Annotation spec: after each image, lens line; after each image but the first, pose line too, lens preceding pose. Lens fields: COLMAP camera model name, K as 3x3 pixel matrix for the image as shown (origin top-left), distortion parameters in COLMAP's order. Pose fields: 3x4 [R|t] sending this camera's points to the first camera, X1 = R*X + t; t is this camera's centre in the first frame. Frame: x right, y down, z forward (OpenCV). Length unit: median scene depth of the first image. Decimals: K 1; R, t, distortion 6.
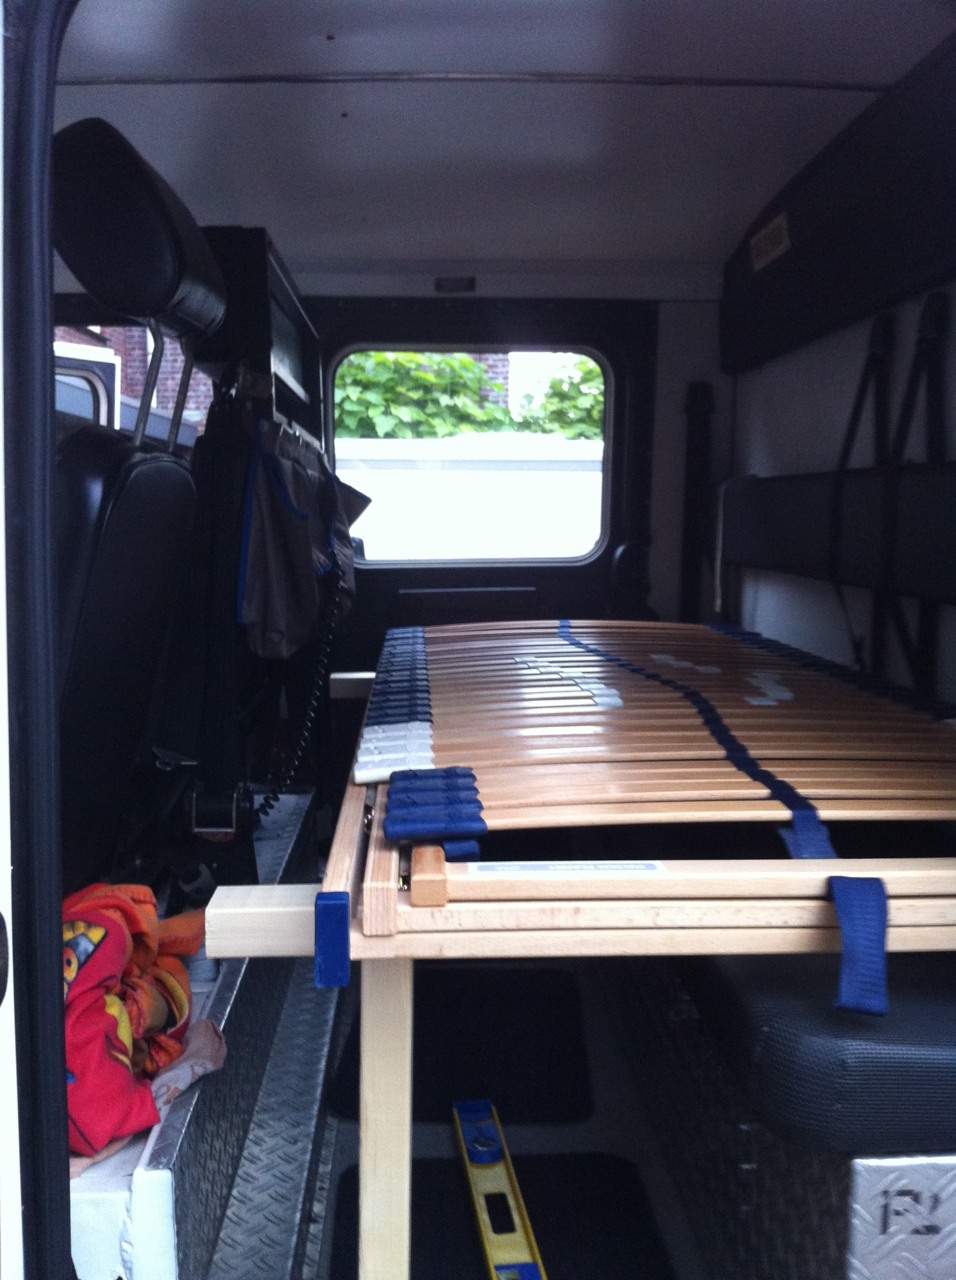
lens RADIAL K [[1241.7, 0, 505.4], [0, 1241.7, 642.2], [0, 0, 1]] dist [0.052013, -0.179935]
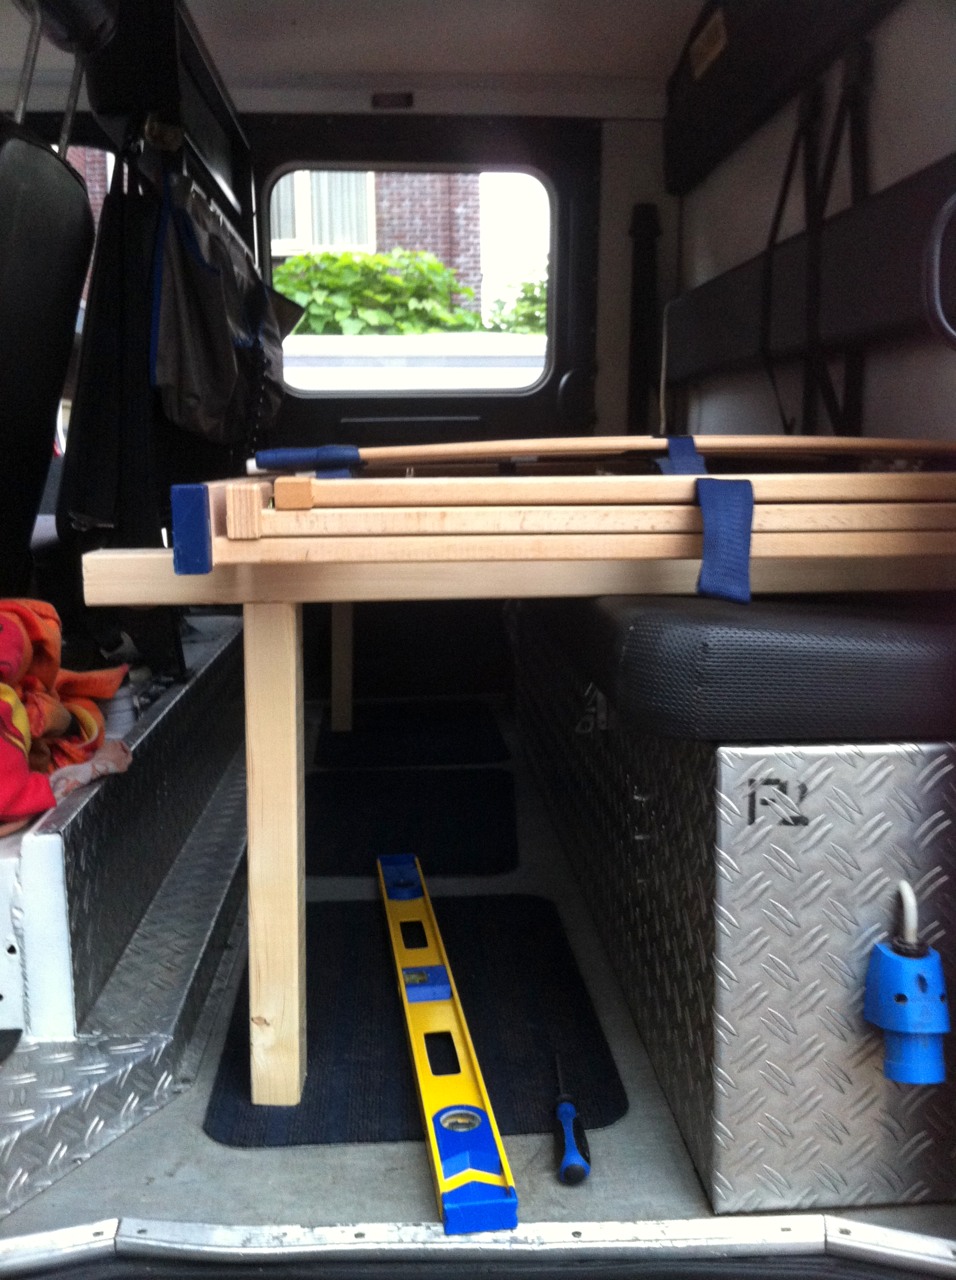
lens RADIAL K [[1255.6, 0, 495.0], [0, 1255.6, 632.5], [0, 0, 1]] dist [0.059376, -0.196551]
pose [[0.999893, -0.014568, 0.001221, 0.052847], [0.014516, 0.999287, 0.034852, 0.150879], [-0.001728, -0.034830, 0.999392, -0.005706]]
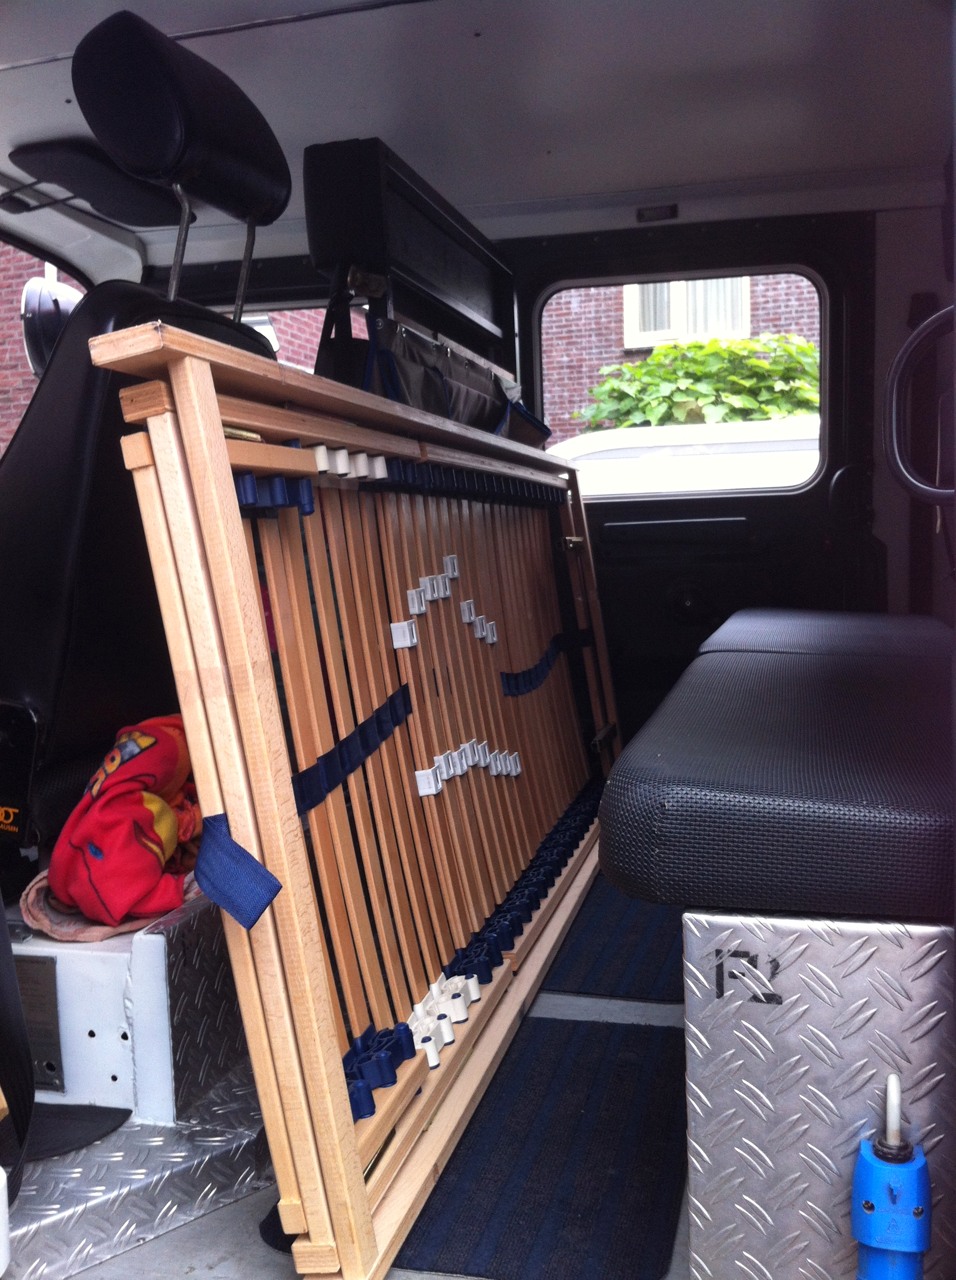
lens RADIAL K [[1255.6, 0, 495.0], [0, 1255.6, 632.5], [0, 0, 1]] dist [0.059376, -0.196551]
pose [[0.949450, -0.005124, -0.313878, 0.237331], [-0.003421, 0.999639, -0.026666, 0.119173], [0.313901, 0.026392, 0.949089, 0.011834]]
